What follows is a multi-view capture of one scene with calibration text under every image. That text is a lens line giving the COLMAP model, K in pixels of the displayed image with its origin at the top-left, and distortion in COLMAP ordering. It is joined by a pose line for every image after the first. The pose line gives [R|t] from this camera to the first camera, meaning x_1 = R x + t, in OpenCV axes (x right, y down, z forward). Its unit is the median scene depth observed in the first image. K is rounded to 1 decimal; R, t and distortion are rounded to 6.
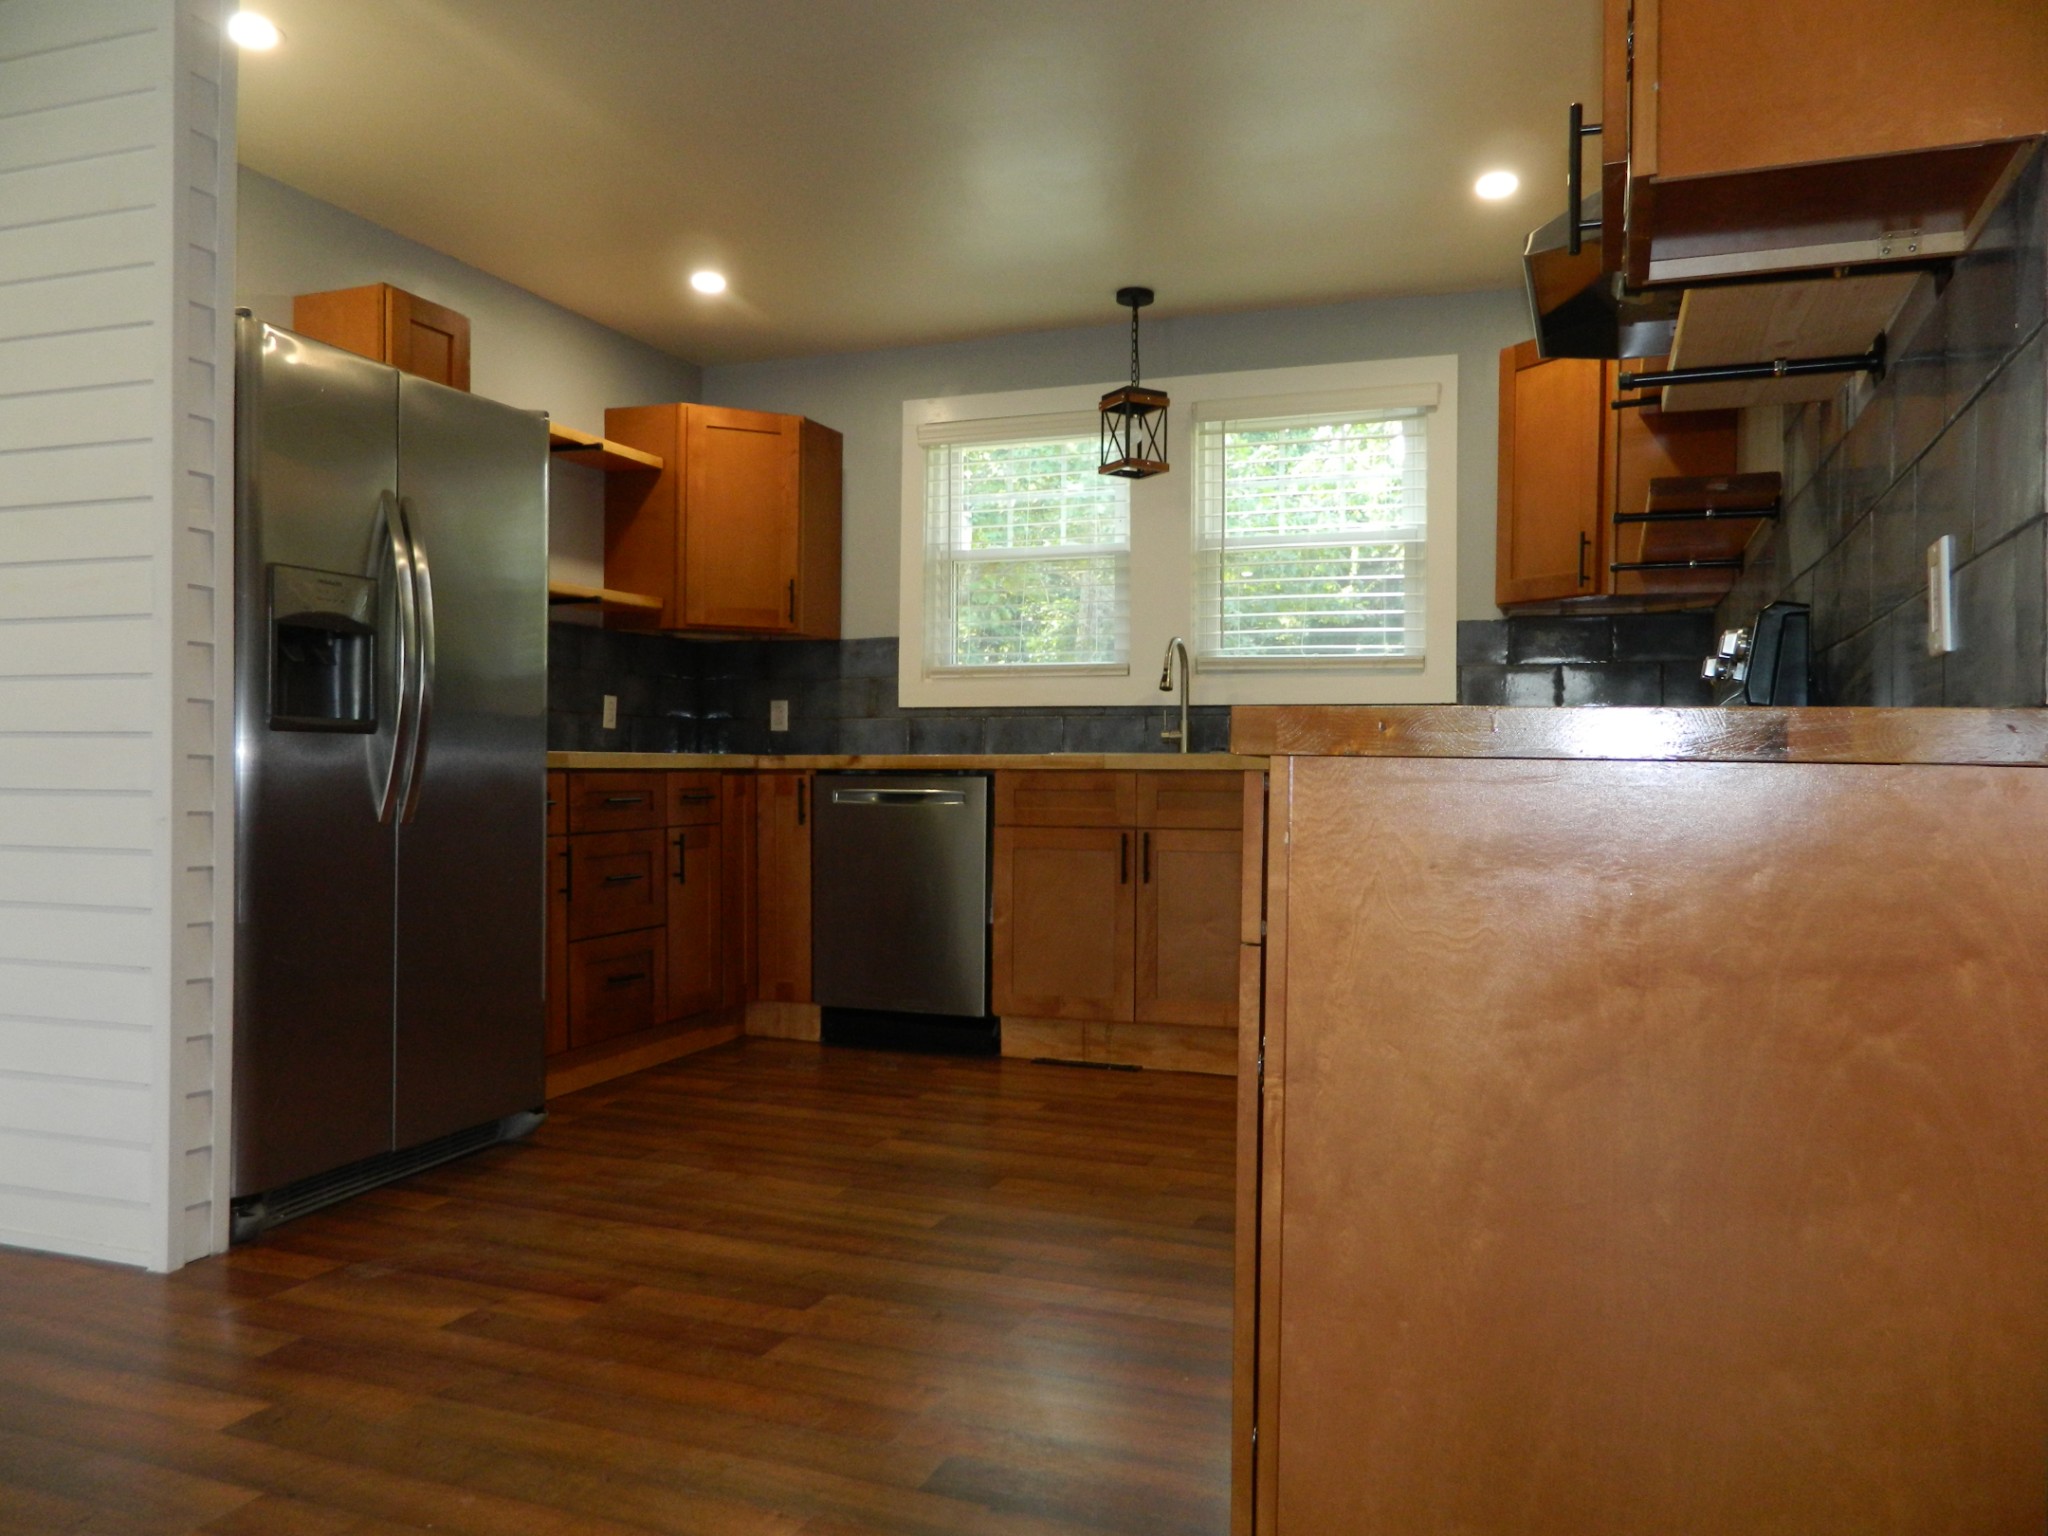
lens RADIAL K [[1522.4, 0, 1024.1], [0, 1522.4, 763.9], [0, 0, 1]] dist [0.001205, -0.002271]
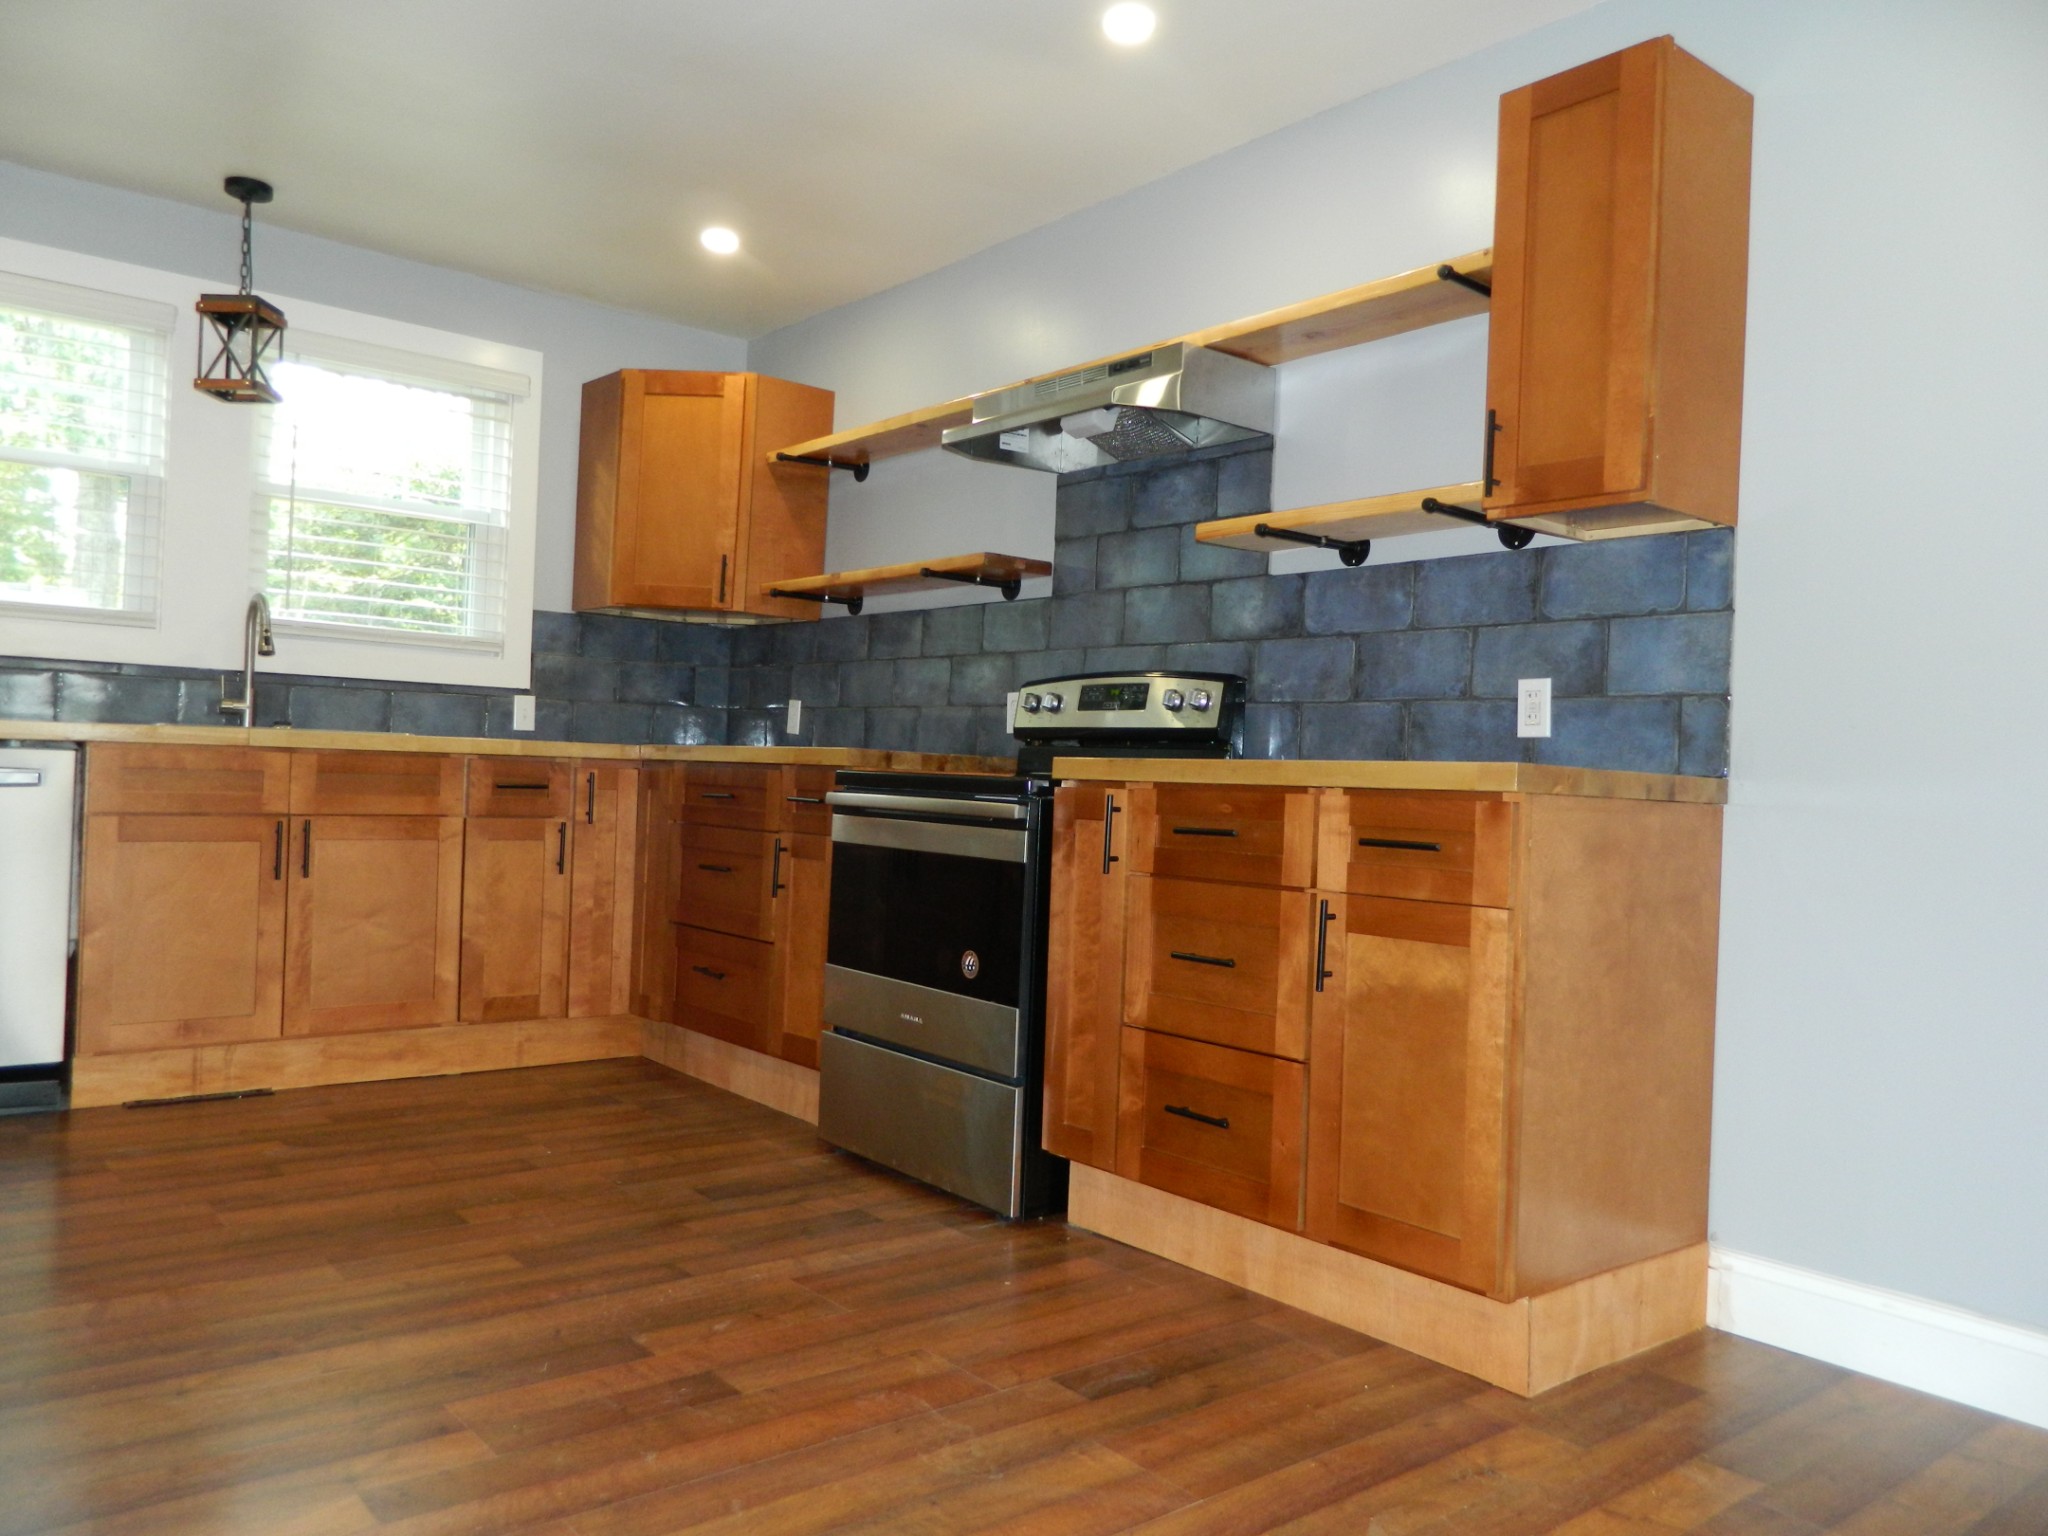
lens RADIAL K [[1522.4, 0, 1022.9], [0, 1522.4, 771.9], [0, 0, 1]] dist [0.001205, -0.002271]
pose [[0.499986, 0.009118, 0.865986, -0.471485], [-0.035997, 0.999299, 0.010261, -0.006737], [-0.865285, -0.036303, 0.499964, 0.202697]]
